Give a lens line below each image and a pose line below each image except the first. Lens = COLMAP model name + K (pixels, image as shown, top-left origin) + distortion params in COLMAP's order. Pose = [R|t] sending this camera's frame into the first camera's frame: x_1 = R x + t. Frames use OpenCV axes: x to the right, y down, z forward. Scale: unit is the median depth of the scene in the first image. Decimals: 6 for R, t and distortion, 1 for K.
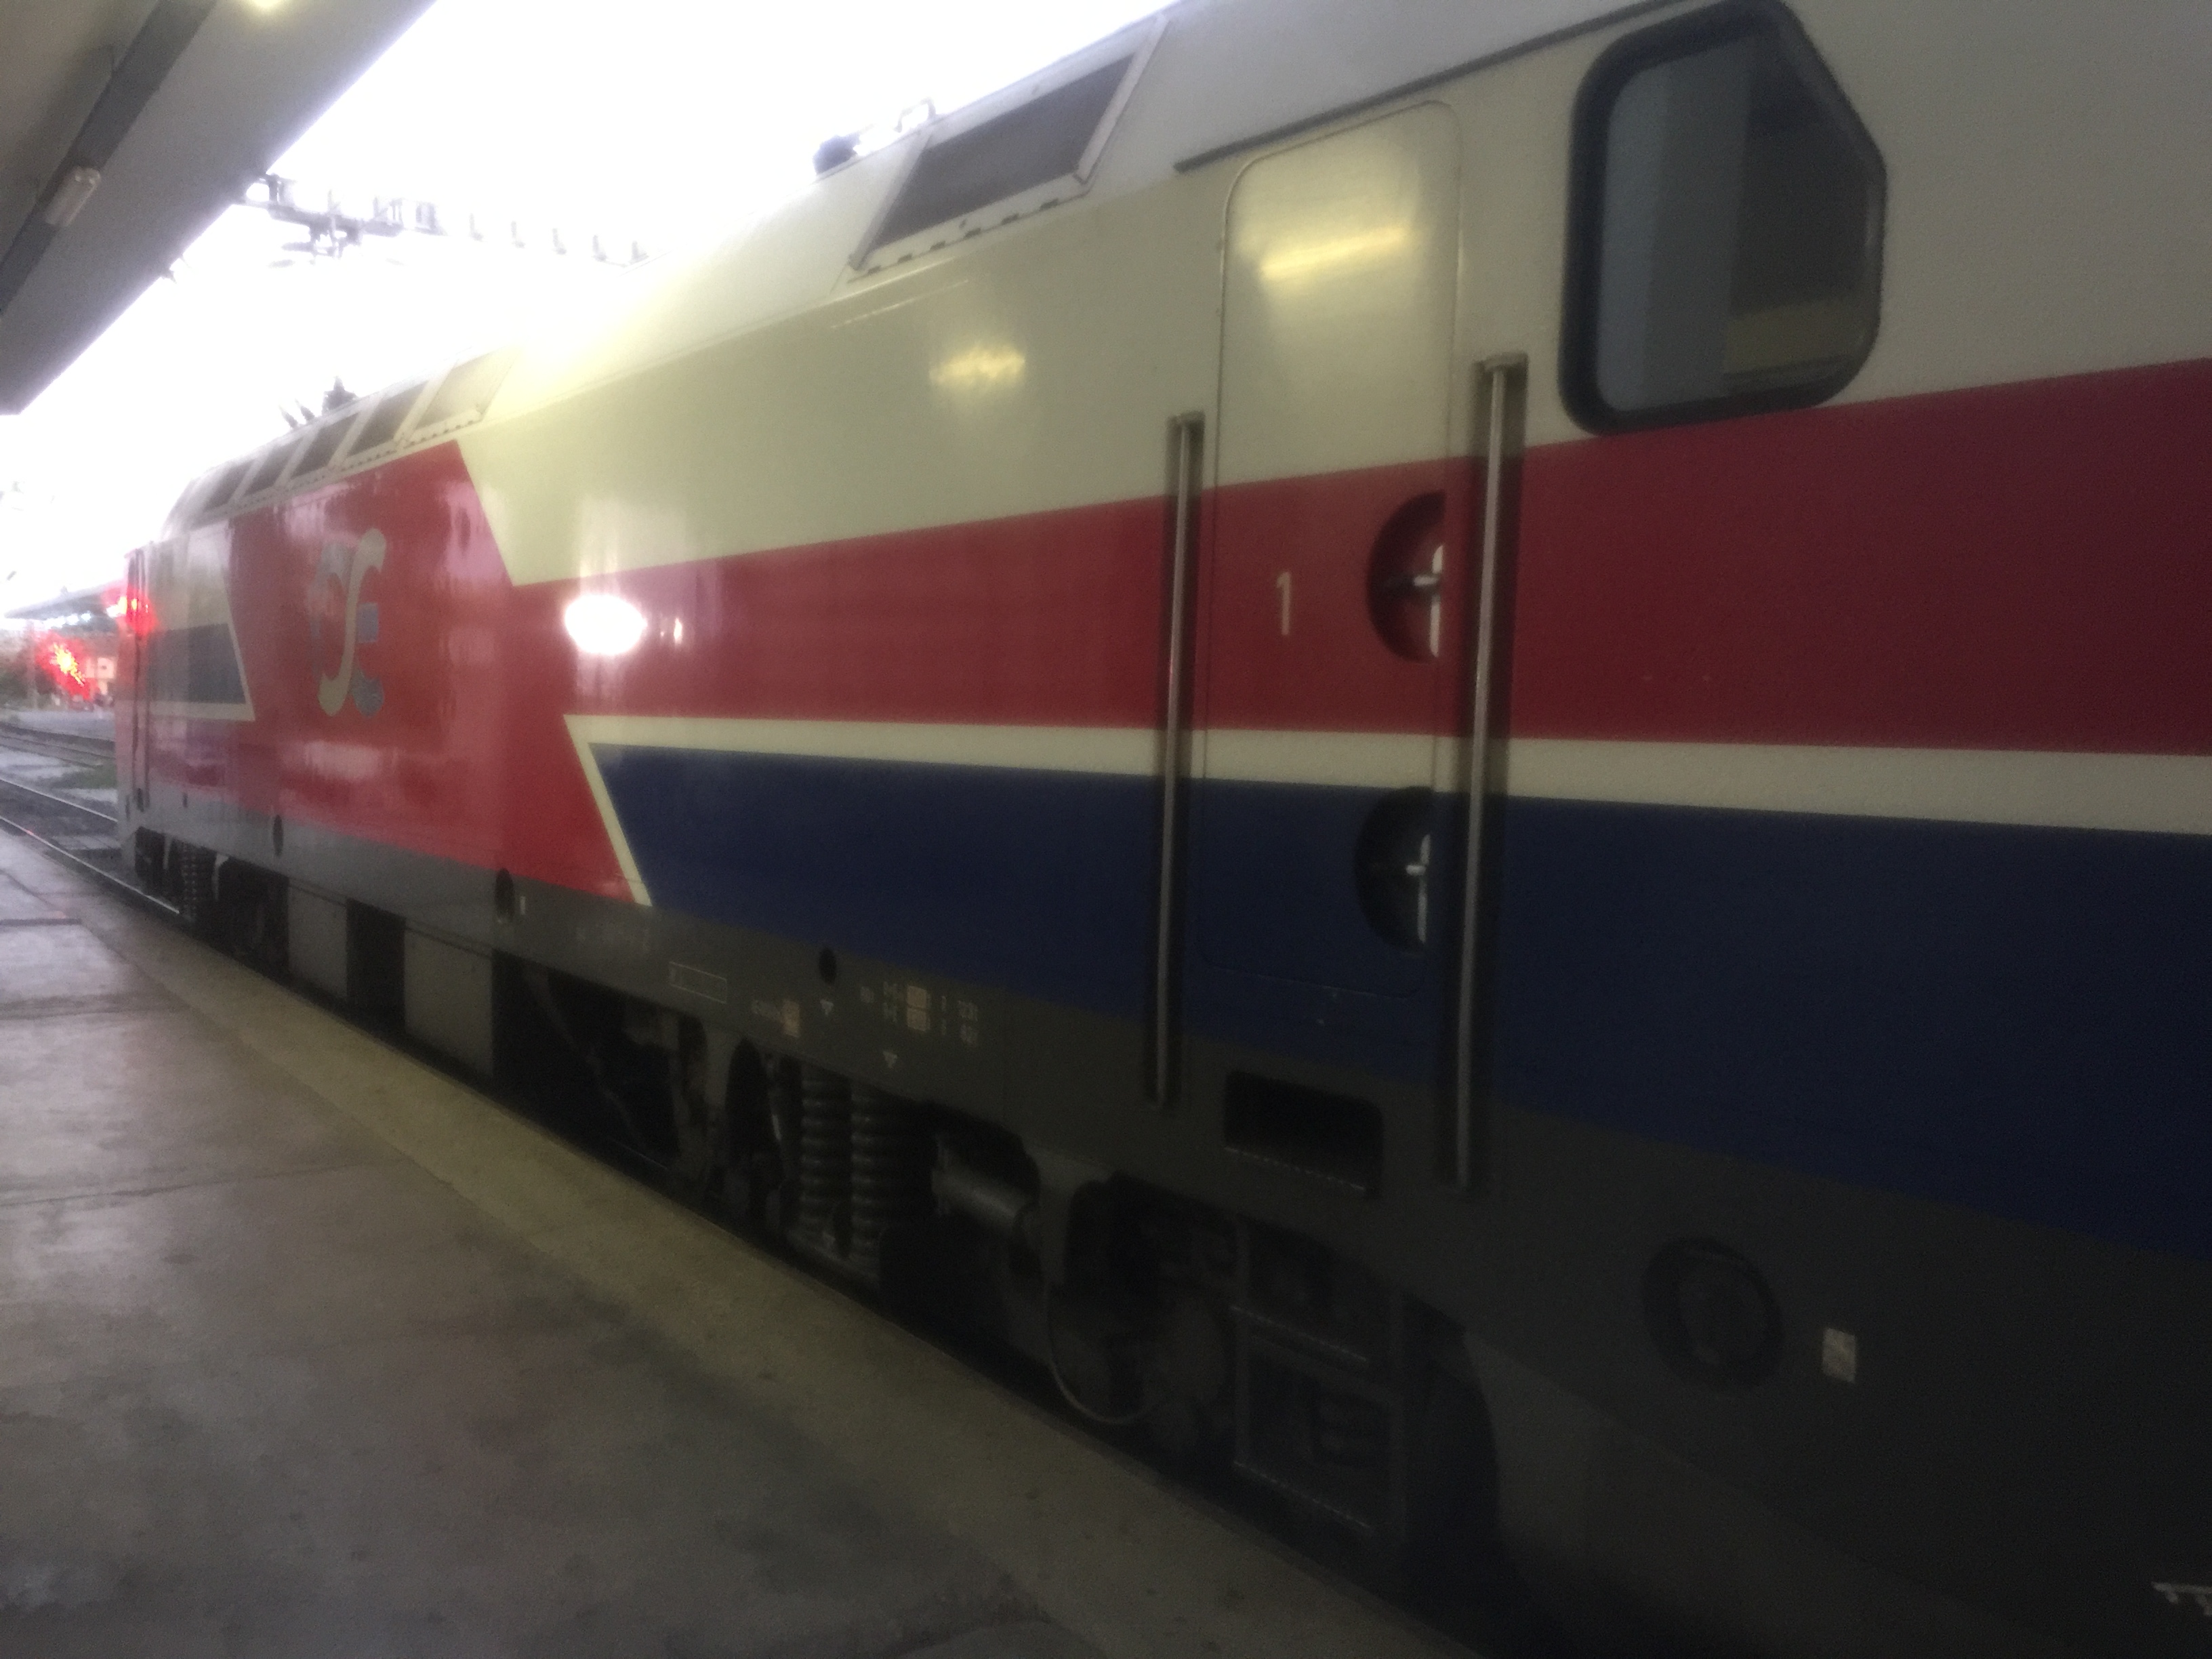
lens RADIAL K [[1821.1, 0, 1107.2], [0, 1821.1, 832.6], [0, 0, 1]] dist [0.052921, -0.057508]
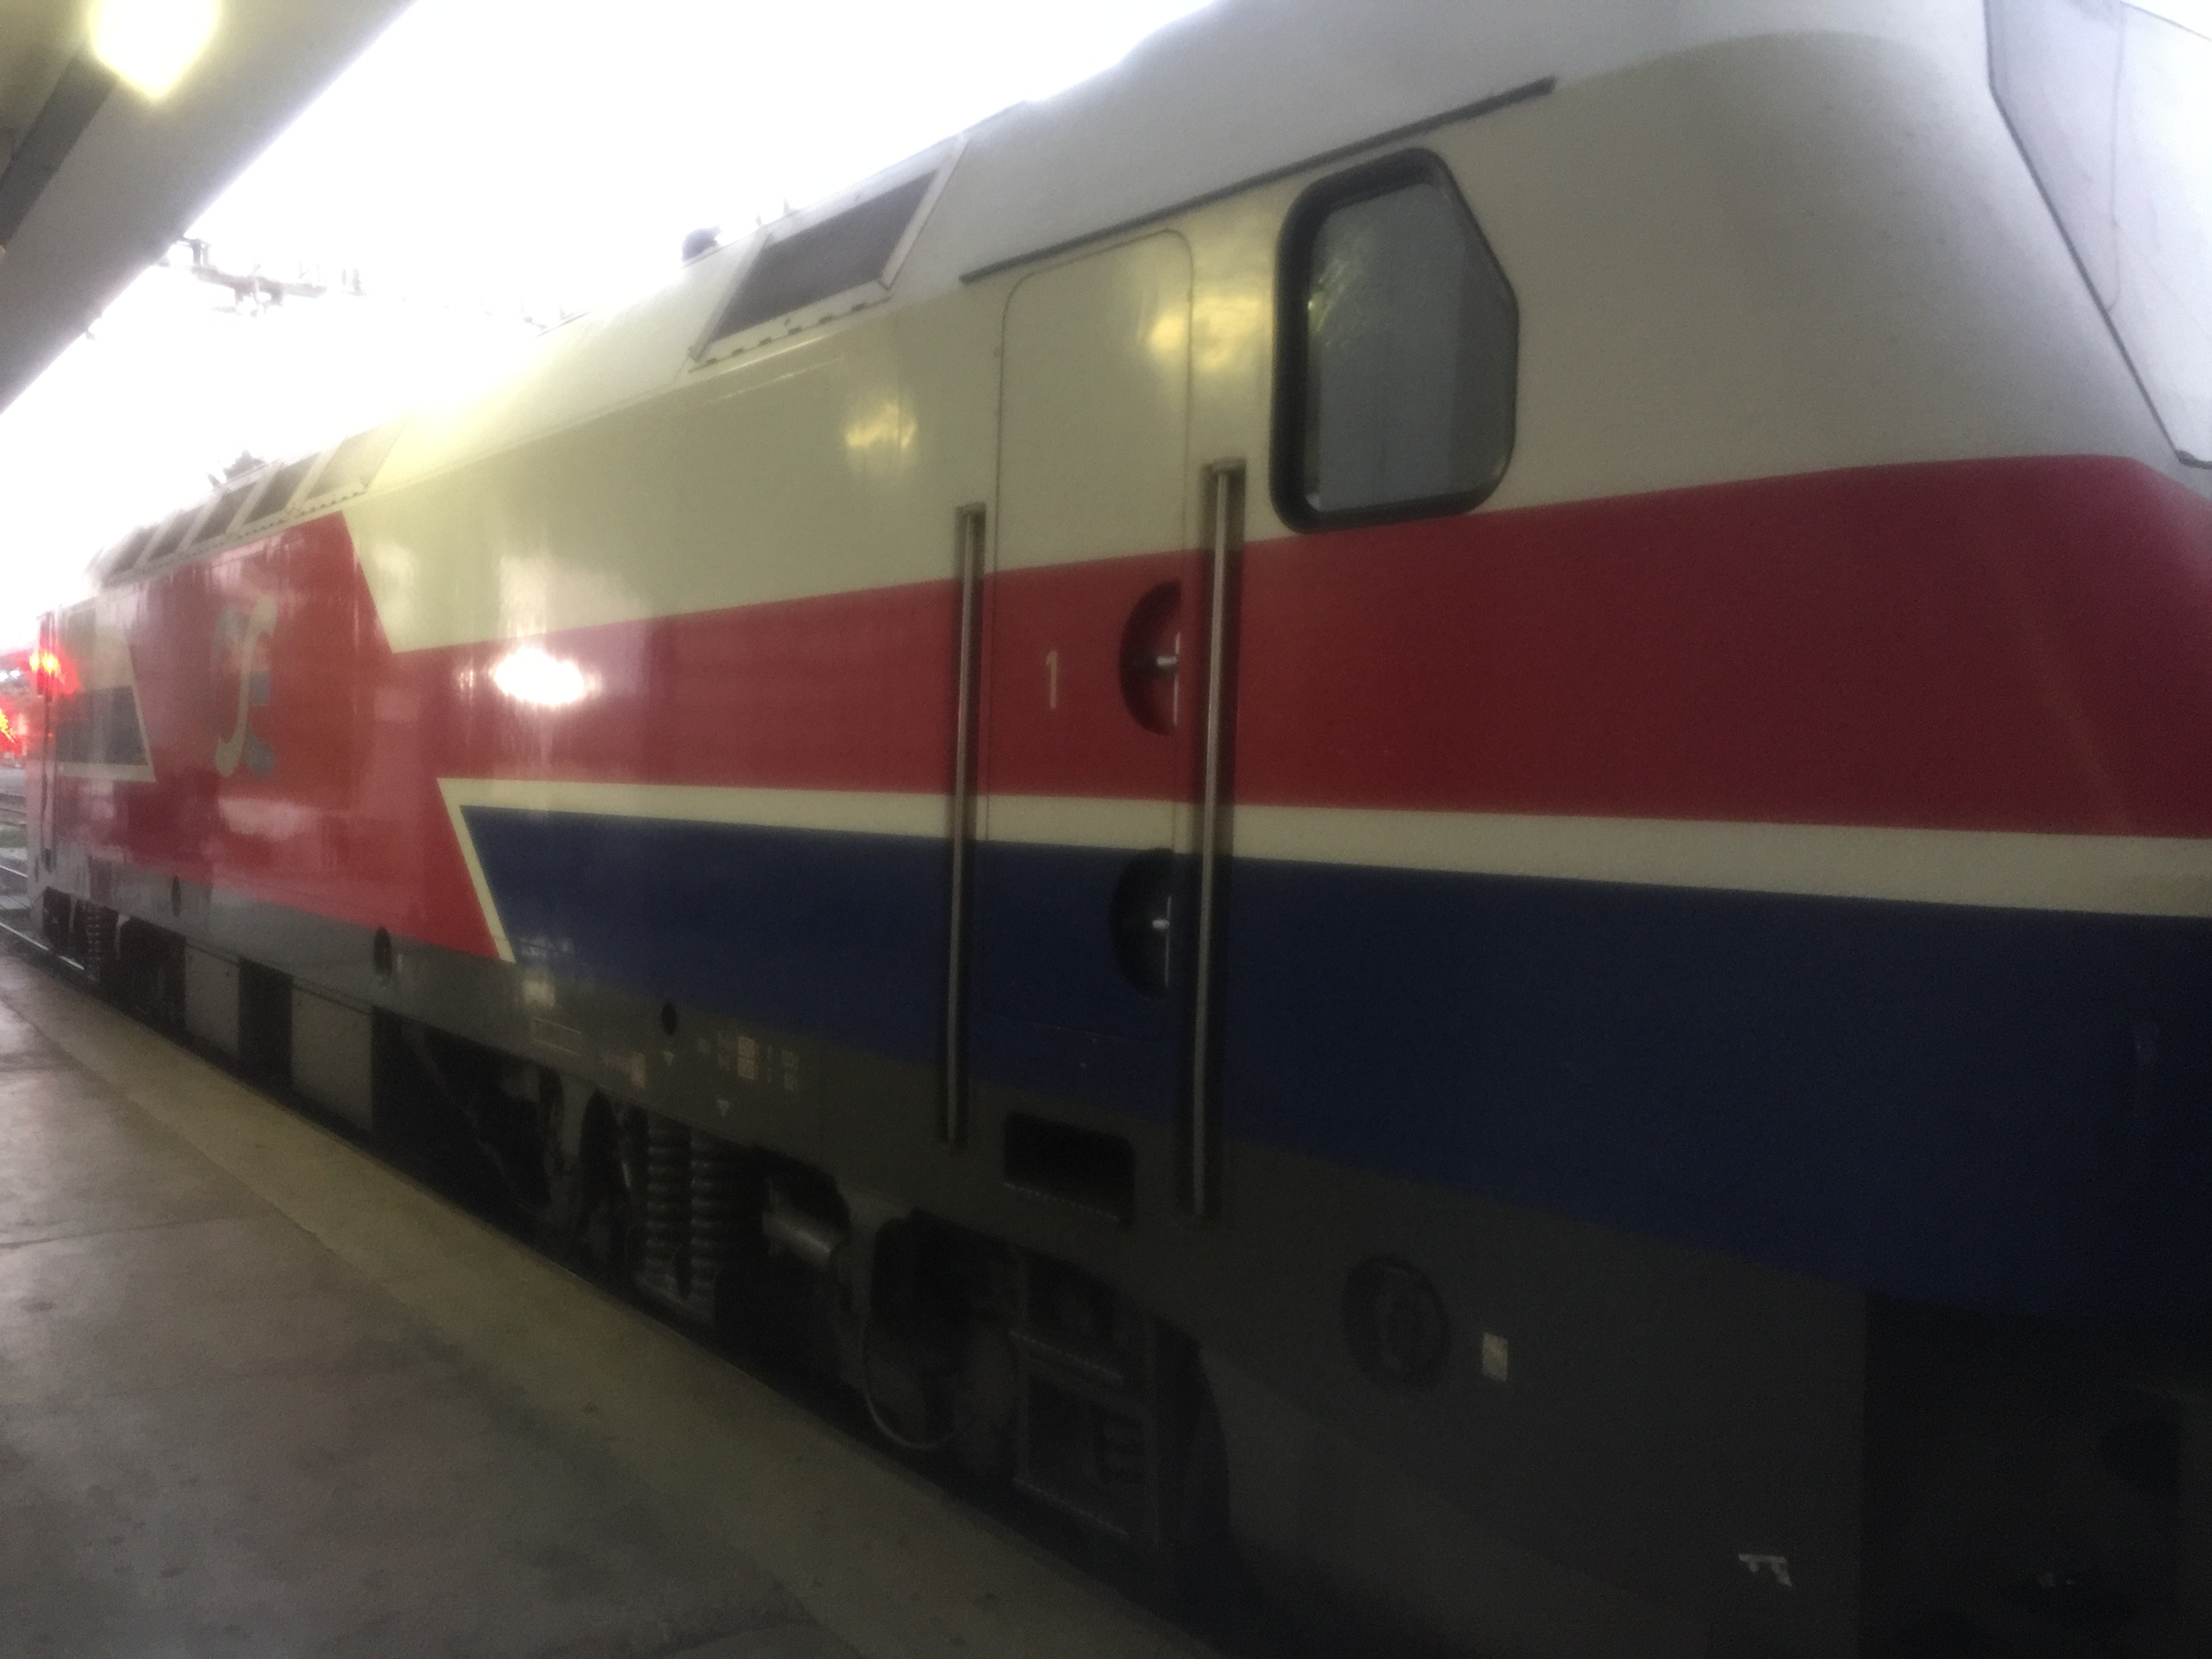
lens RADIAL K [[1821.1, 0, 1092.3], [0, 1821.1, 836.2], [0, 0, 1]] dist [0.052921, -0.057508]
pose [[0.999683, -0.004586, 0.024748, 0.078136], [0.005260, 0.999615, -0.027242, -0.002285], [-0.024614, 0.027364, 0.999322, -0.070505]]
